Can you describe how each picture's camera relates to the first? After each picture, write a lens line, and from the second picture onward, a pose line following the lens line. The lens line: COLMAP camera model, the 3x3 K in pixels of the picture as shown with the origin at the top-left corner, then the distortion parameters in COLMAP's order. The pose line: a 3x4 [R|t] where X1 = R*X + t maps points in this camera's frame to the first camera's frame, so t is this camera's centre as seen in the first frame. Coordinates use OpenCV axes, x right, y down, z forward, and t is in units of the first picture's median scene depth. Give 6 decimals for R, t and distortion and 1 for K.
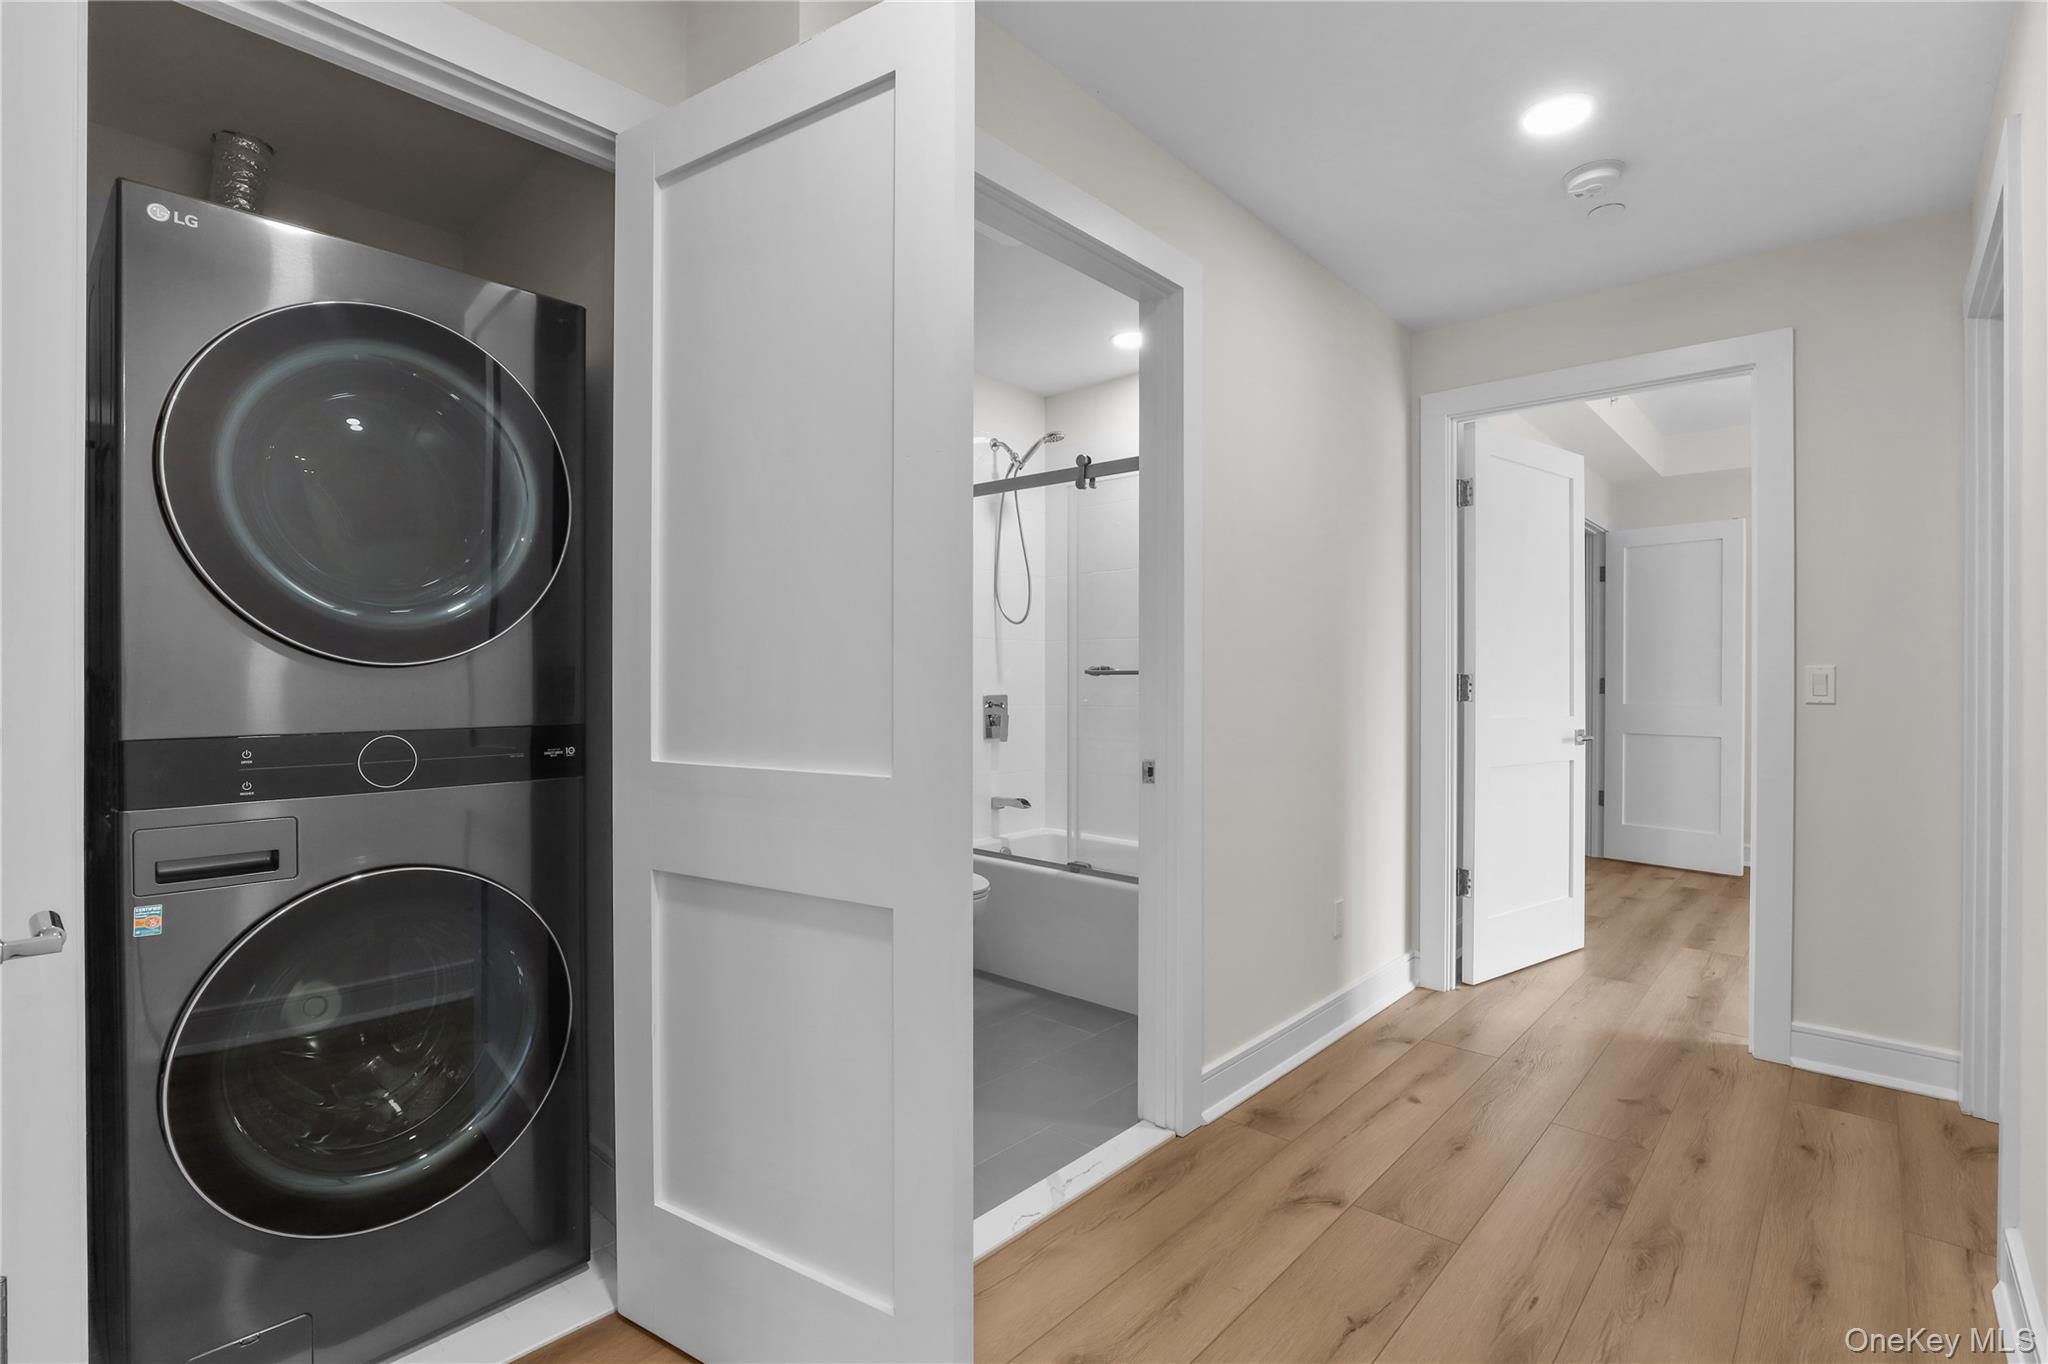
lens RADIAL K [[950.1, 0, 1021.8], [0, 950.1, 677.7], [0, 0, 1]] dist [-0.012211, 0.000194]
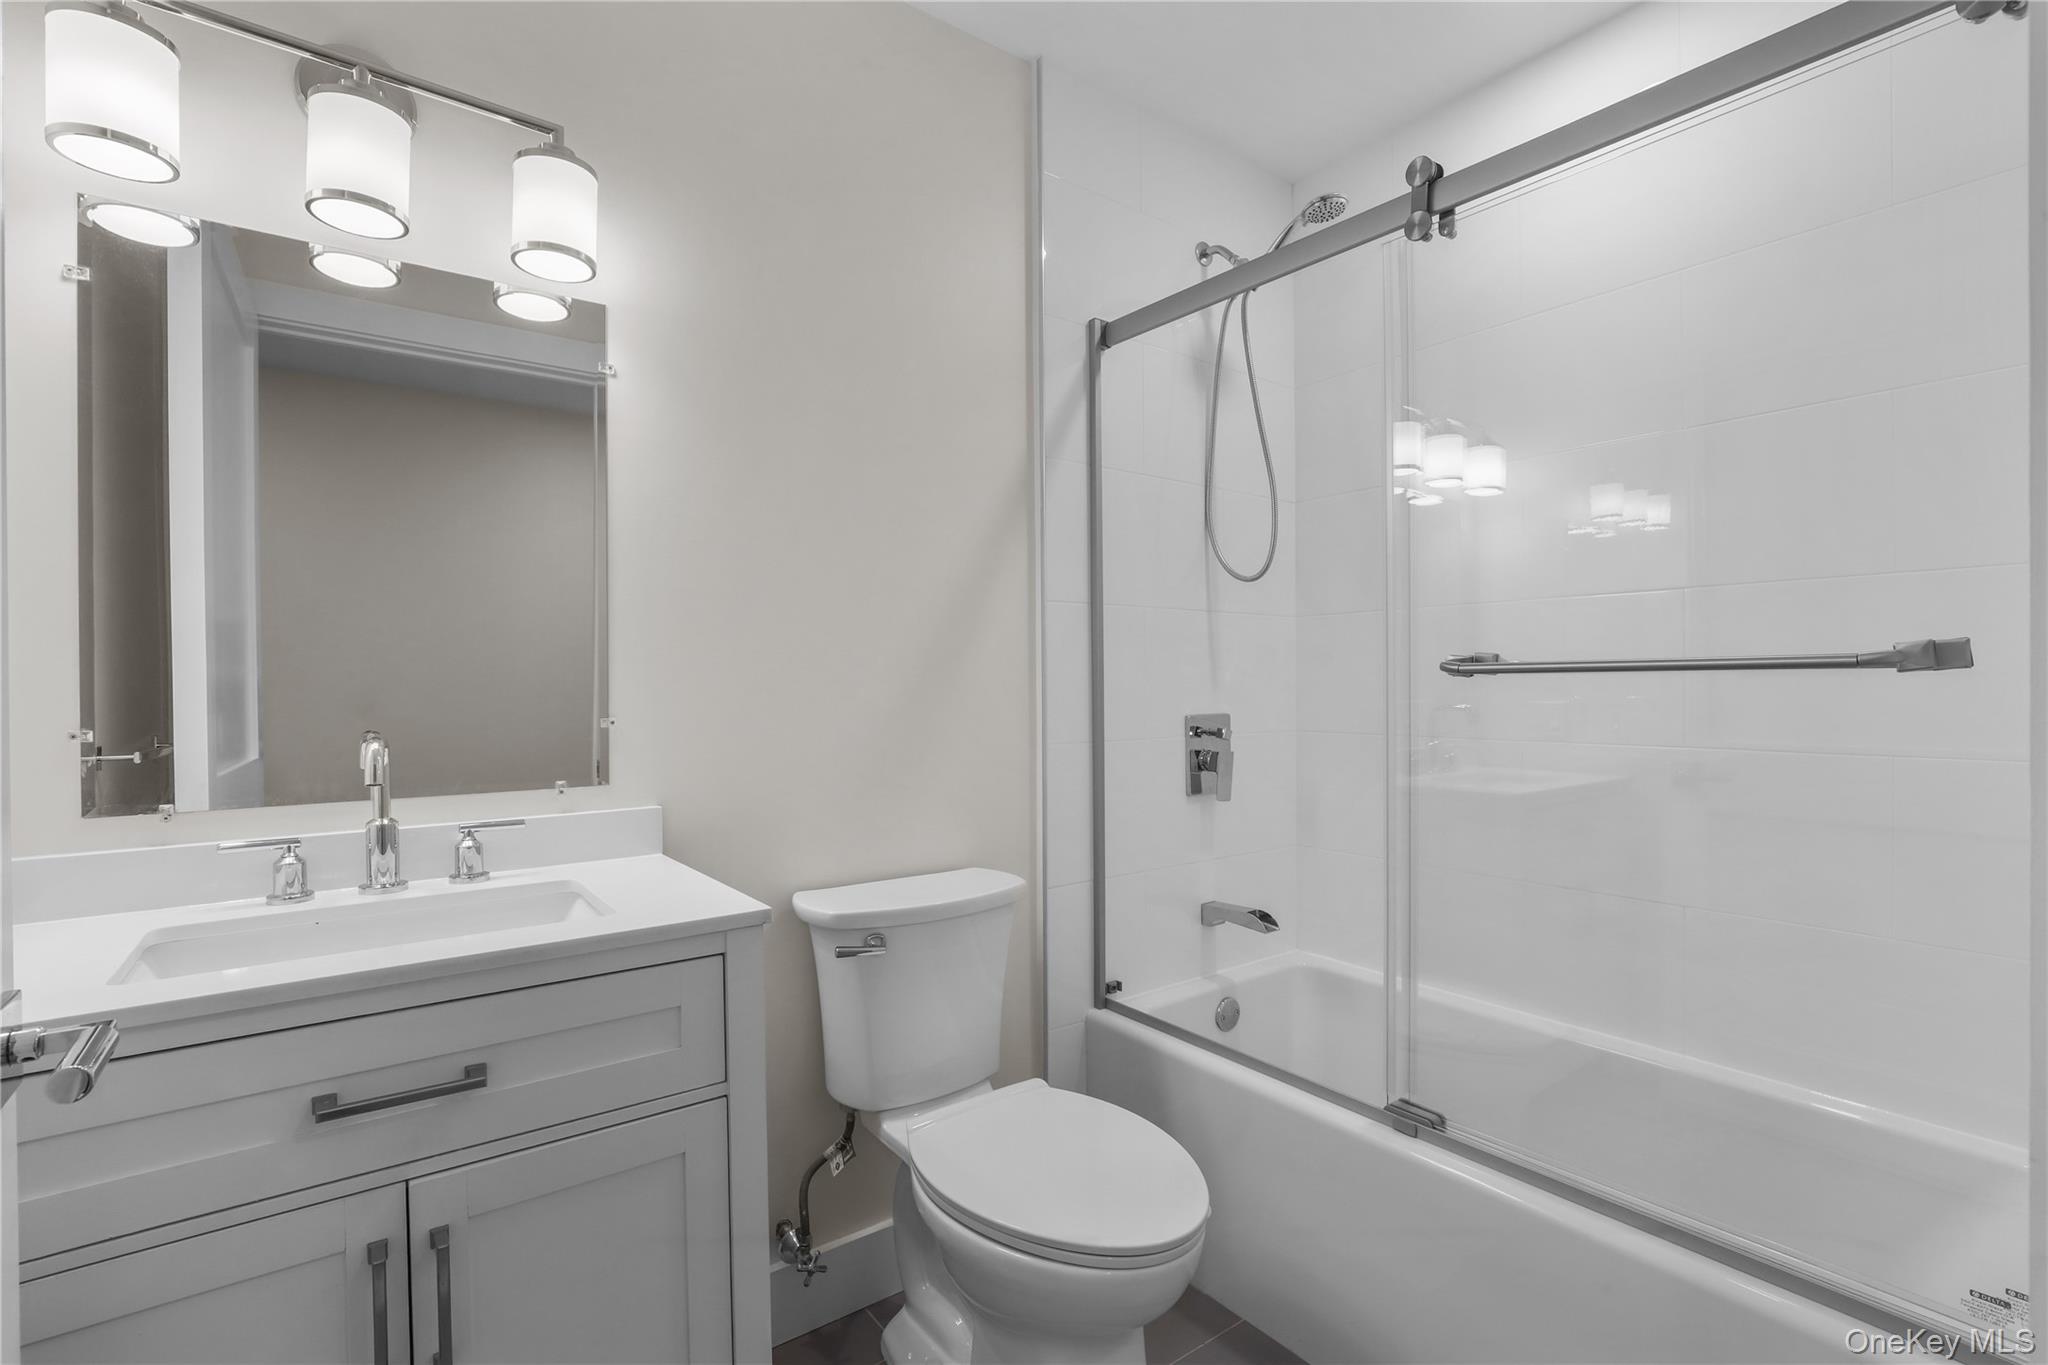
lens RADIAL K [[950.1, 0, 1023.4], [0, 950.1, 683.2], [0, 0, 1]] dist [-0.012211, 0.000194]
pose [[0.980825, -0.005440, -0.194813, -0.025314], [0.005199, 0.999985, -0.001748, 0.000870], [0.194819, 0.000701, 0.980839, 0.452290]]
